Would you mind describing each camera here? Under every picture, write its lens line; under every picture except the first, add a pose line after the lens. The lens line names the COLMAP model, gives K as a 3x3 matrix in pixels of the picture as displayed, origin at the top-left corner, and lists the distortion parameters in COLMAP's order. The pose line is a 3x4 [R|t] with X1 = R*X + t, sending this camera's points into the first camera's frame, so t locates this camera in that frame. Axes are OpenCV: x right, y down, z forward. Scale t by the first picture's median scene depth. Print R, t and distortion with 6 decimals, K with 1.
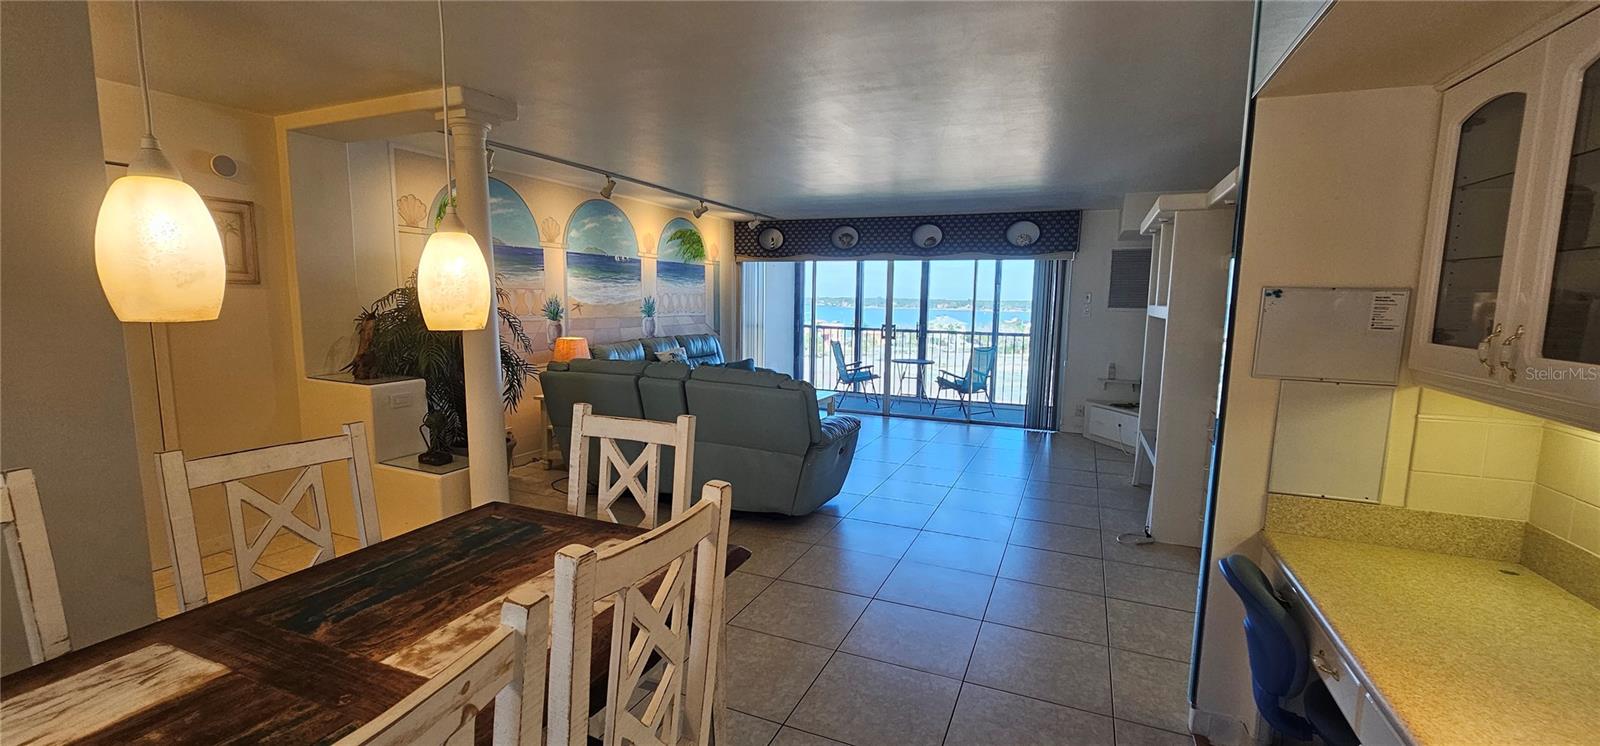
lens RADIAL K [[656.6, 0, 798.2], [0, 656.6, 380.2], [0, 0, 1]] dist [-0.002479, 0.000201]
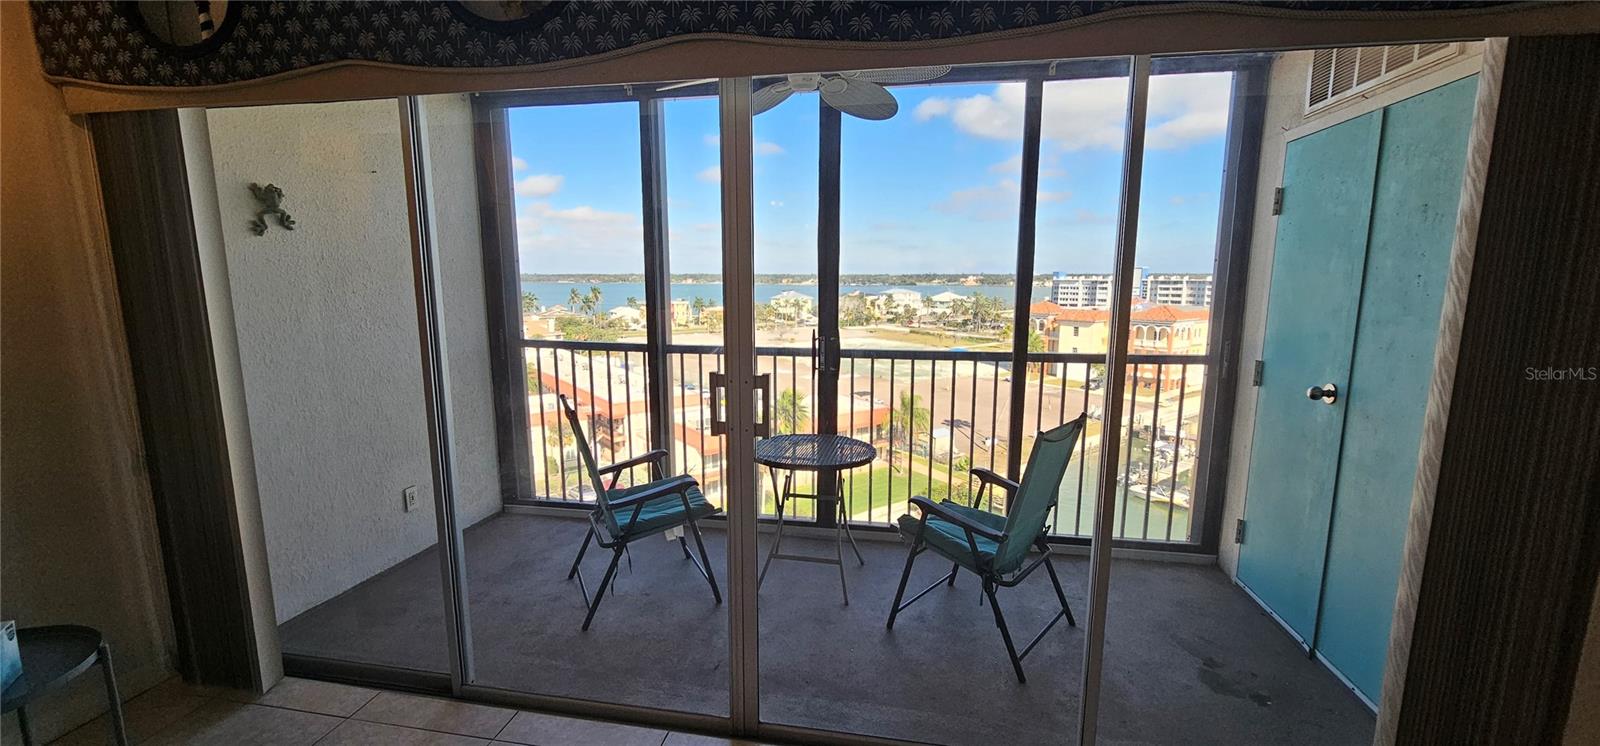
lens RADIAL K [[656.6, 0, 796.4], [0, 656.6, 375.2], [0, 0, 1]] dist [-0.002479, 0.000201]
pose [[0.973750, -0.048933, 0.222296, 0.118133], [0.042625, 0.998543, 0.033091, -0.103723], [-0.223591, -0.022747, 0.974417, 0.866536]]
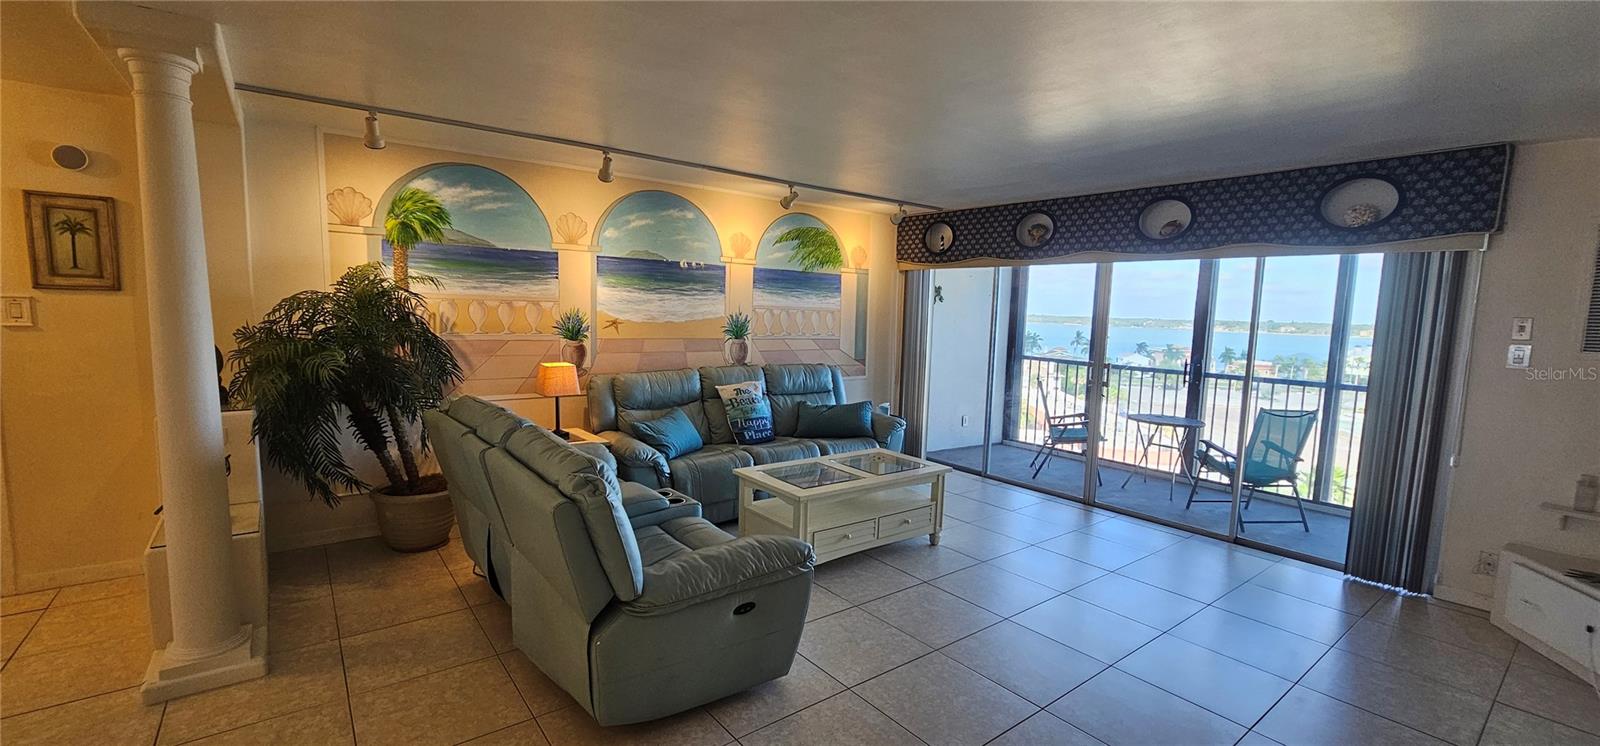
lens RADIAL K [[656.6, 0, 800.8], [0, 656.6, 382.9], [0, 0, 1]] dist [-0.002479, 0.000201]
pose [[0.878657, 0.064329, -0.473100, 0.209367], [-0.075830, 0.997107, -0.005253, -0.045178], [0.471393, 0.040491, 0.880993, 0.340657]]
